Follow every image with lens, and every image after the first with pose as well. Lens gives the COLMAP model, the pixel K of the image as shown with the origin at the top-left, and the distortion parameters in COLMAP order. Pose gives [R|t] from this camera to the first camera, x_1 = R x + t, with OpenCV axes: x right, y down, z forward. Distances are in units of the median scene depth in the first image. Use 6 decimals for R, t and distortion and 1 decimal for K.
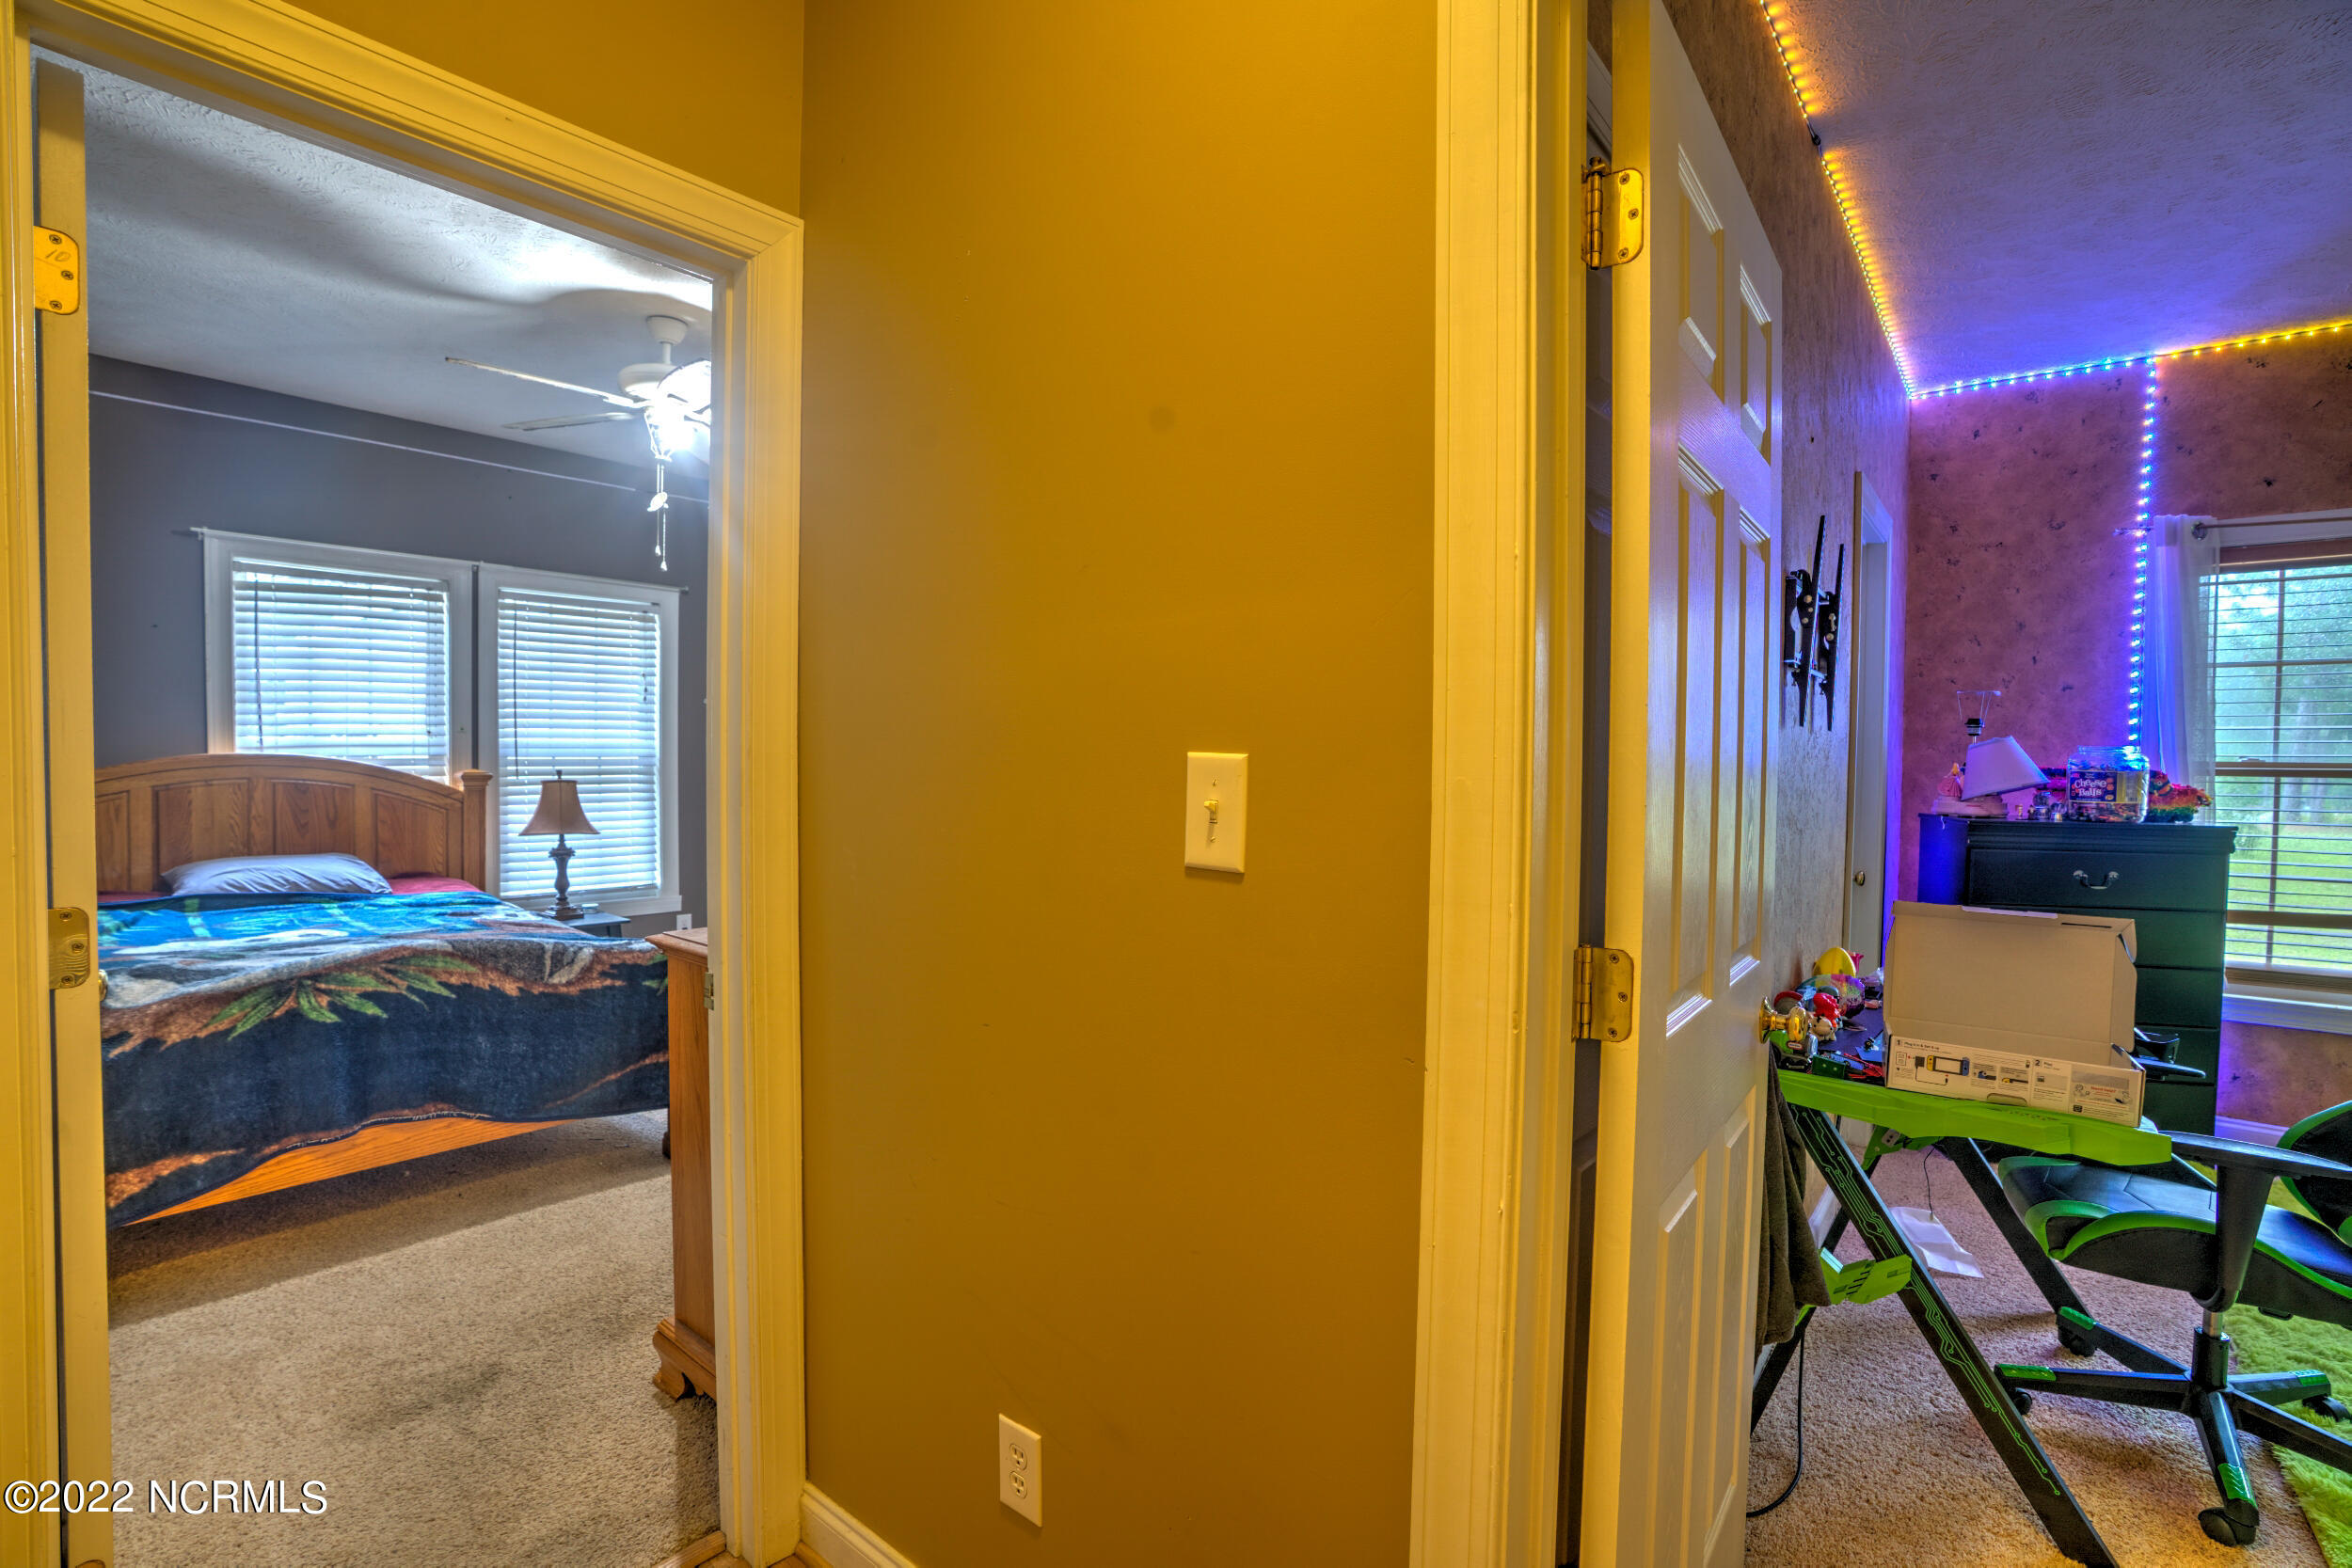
lens RADIAL K [[1090.0, 0, 1174.8], [0, 1090.0, 789.3], [0, 0, 1]] dist [-0.039507, 0.013009]
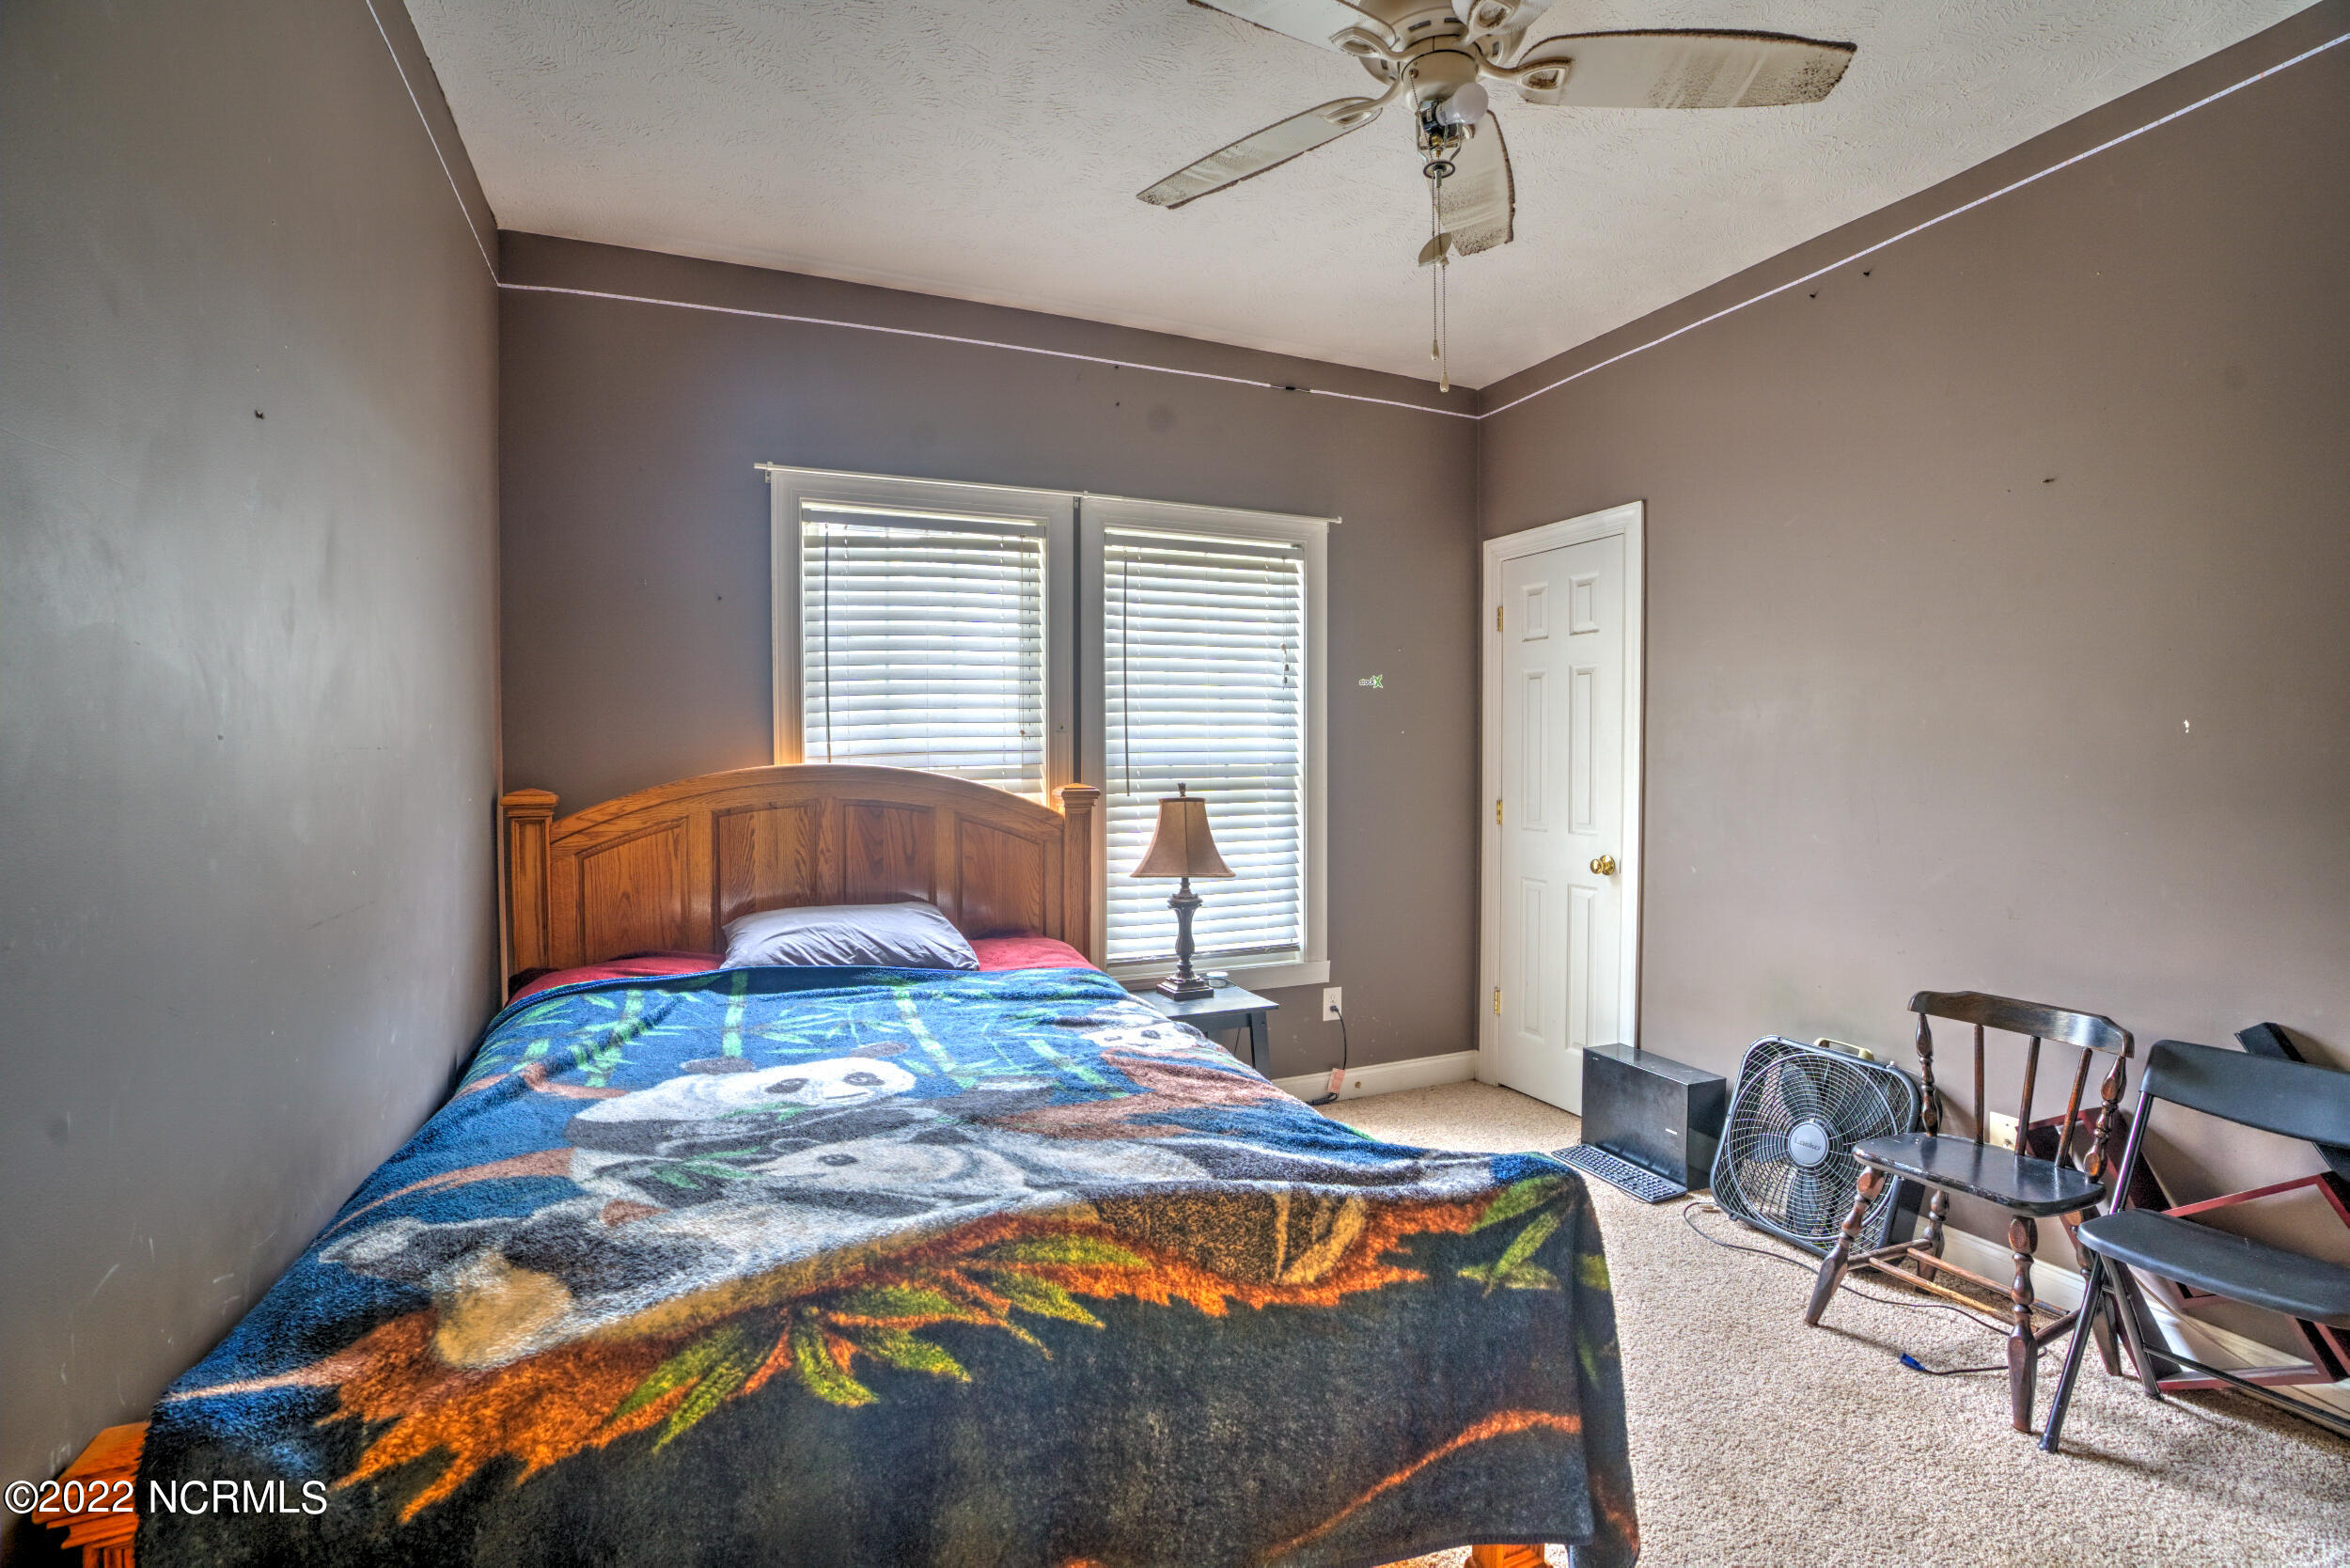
lens RADIAL K [[1089.2, 0, 1195.6], [0, 1089.2, 761.8], [0, 0, 1]] dist [-0.039507, 0.013009]
pose [[0.907131, -0.013862, -0.420620, -0.312403], [0.003040, 0.999647, -0.026388, -0.015345], [0.420837, 0.022658, 0.906853, 0.426501]]
